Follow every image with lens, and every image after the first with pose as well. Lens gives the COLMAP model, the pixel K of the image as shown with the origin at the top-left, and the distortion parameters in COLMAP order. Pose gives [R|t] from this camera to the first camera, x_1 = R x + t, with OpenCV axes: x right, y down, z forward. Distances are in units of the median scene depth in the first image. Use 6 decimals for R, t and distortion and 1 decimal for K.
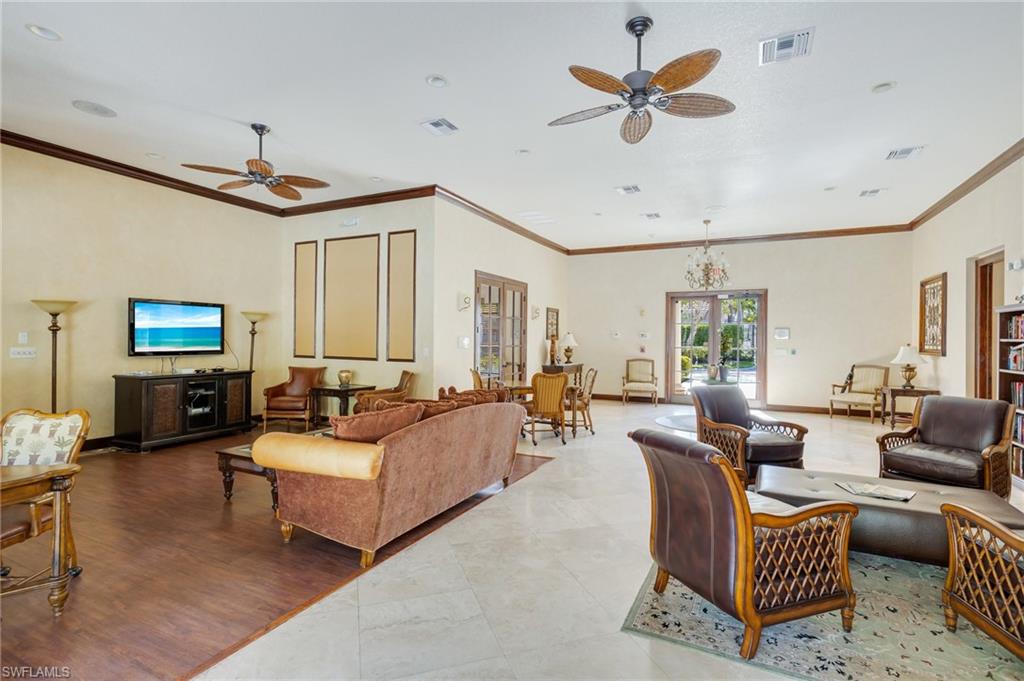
lens RADIAL K [[487.0, 0, 512.0], [0, 487.0, 340.5], [0, 0, 1]] dist [-0.000549, 0.000158]
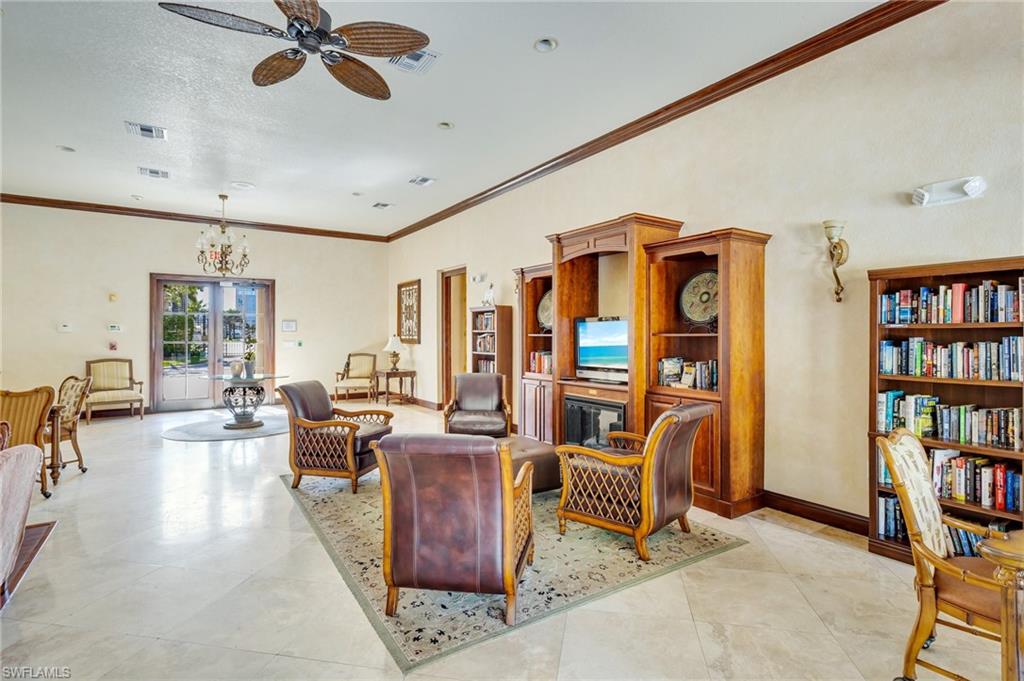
lens RADIAL K [[496.6, 0, 512.6], [0, 496.6, 334.5], [0, 0, 1]] dist [-0.000892, -0.000030]
pose [[0.492328, -0.010529, 0.870346, -0.147802], [0.007844, 0.999940, 0.007659, -0.000710], [-0.870375, 0.003056, 0.492381, 0.141002]]
